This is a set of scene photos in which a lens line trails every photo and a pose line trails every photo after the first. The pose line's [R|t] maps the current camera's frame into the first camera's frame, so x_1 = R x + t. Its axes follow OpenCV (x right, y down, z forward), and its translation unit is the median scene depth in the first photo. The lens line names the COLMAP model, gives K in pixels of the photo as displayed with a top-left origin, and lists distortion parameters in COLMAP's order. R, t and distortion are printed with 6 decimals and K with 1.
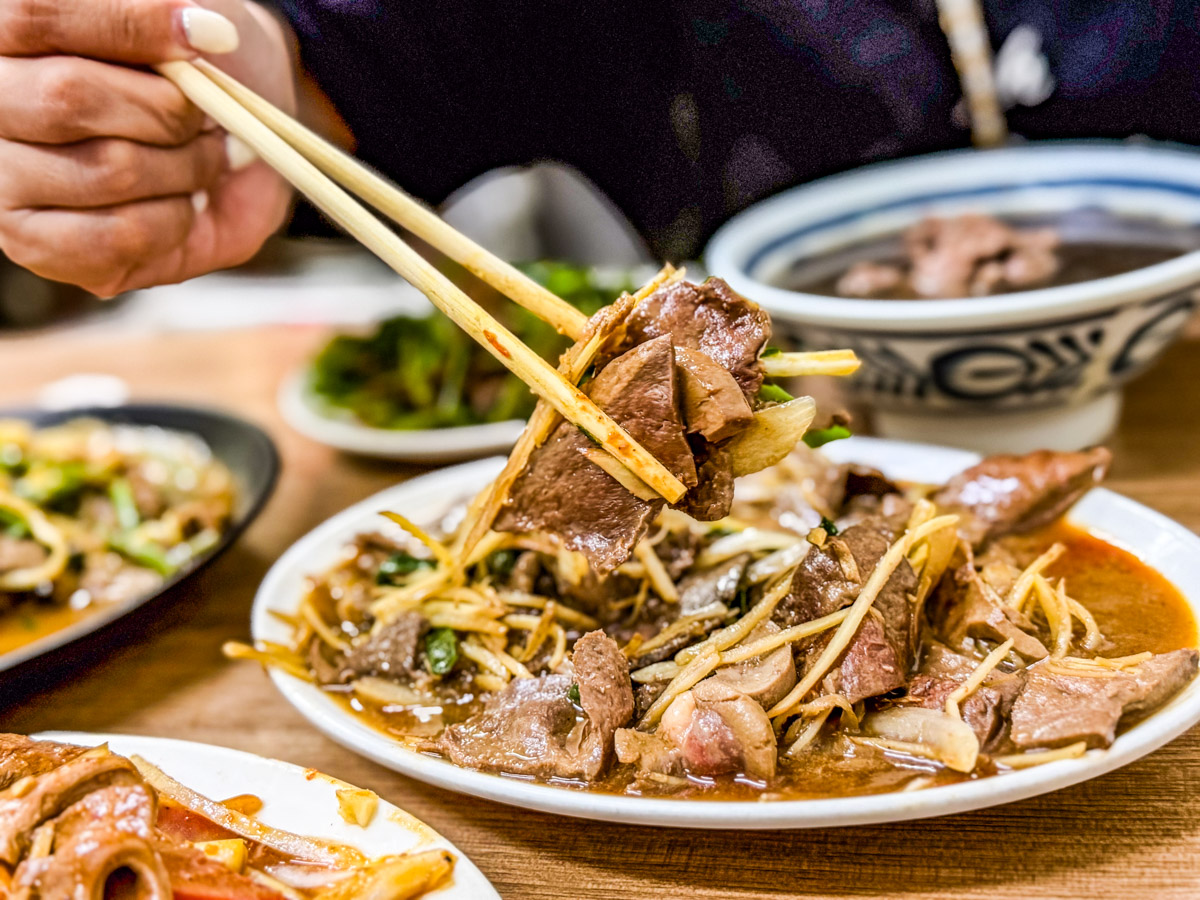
lens RADIAL K [[1543.7, 0, 629.7], [0, 1543.7, 447.1], [0, 0, 1]] dist [0.008553, 0.006660]
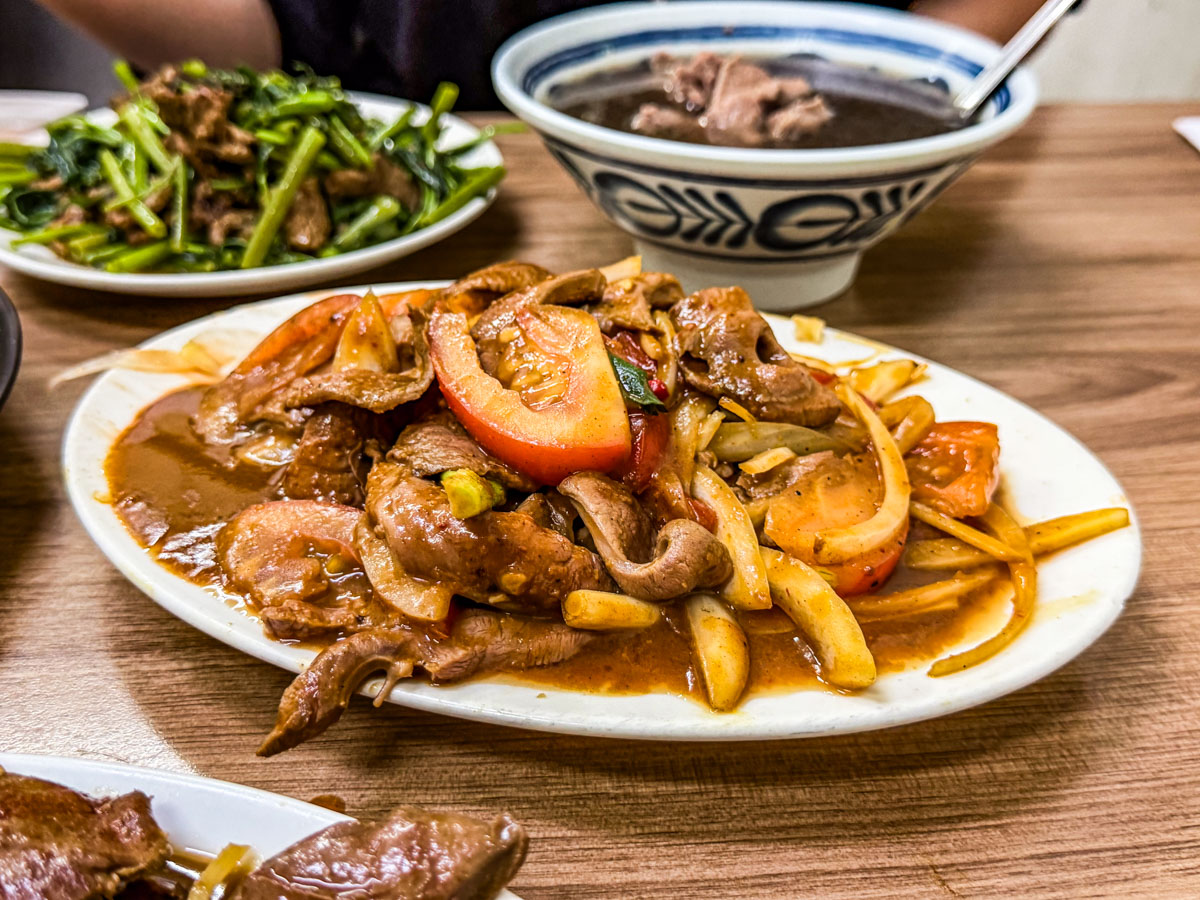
lens RADIAL K [[1254.5, 0, 600.0], [0, 1254.5, 450.0], [0, 0, 1]] dist [0.124460, -0.398711]
pose [[0.925611, -0.052154, 0.374864, -0.295056], [-0.009166, 0.987080, 0.159964, -0.043416], [-0.378364, -0.151500, 0.913175, 0.375244]]
